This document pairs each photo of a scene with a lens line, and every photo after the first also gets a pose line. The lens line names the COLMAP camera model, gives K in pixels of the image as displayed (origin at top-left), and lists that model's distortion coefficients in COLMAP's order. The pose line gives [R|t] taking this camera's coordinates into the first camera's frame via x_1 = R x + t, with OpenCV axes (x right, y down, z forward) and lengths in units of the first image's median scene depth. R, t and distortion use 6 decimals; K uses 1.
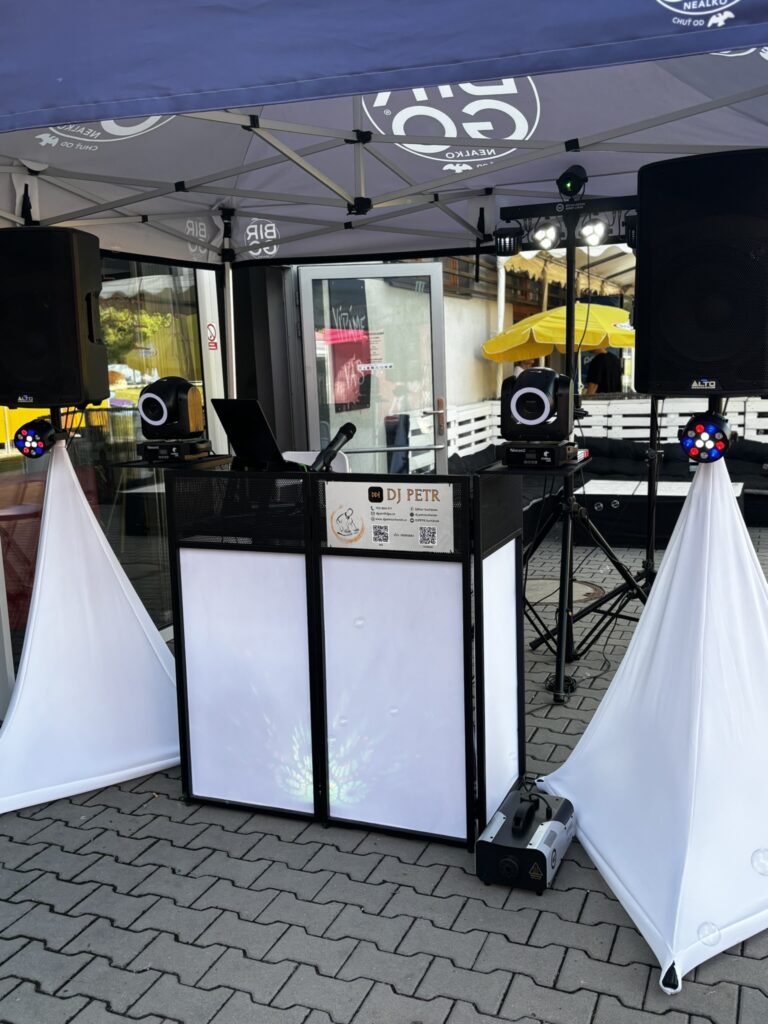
lens RADIAL K [[976.9, 0, 385.5], [0, 976.9, 513.6], [0, 0, 1]] dist [0.027982, 0.000000]
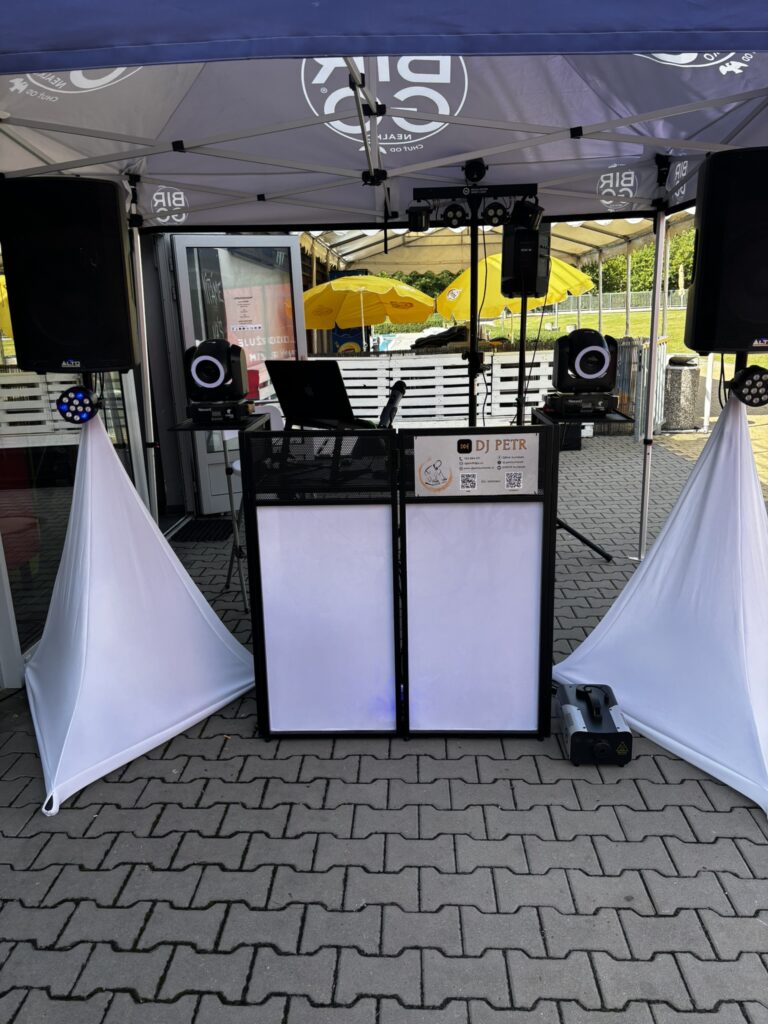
lens RADIAL K [[769.2, 0, 386.9], [0, 769.2, 518.4], [0, 0, 1]] dist [0.032561, -0.028121]
pose [[0.941873, -0.082521, 0.325676, -0.364533], [0.052165, 0.993530, 0.100880, -0.029323], [-0.331894, -0.078028, 0.940084, 0.189138]]
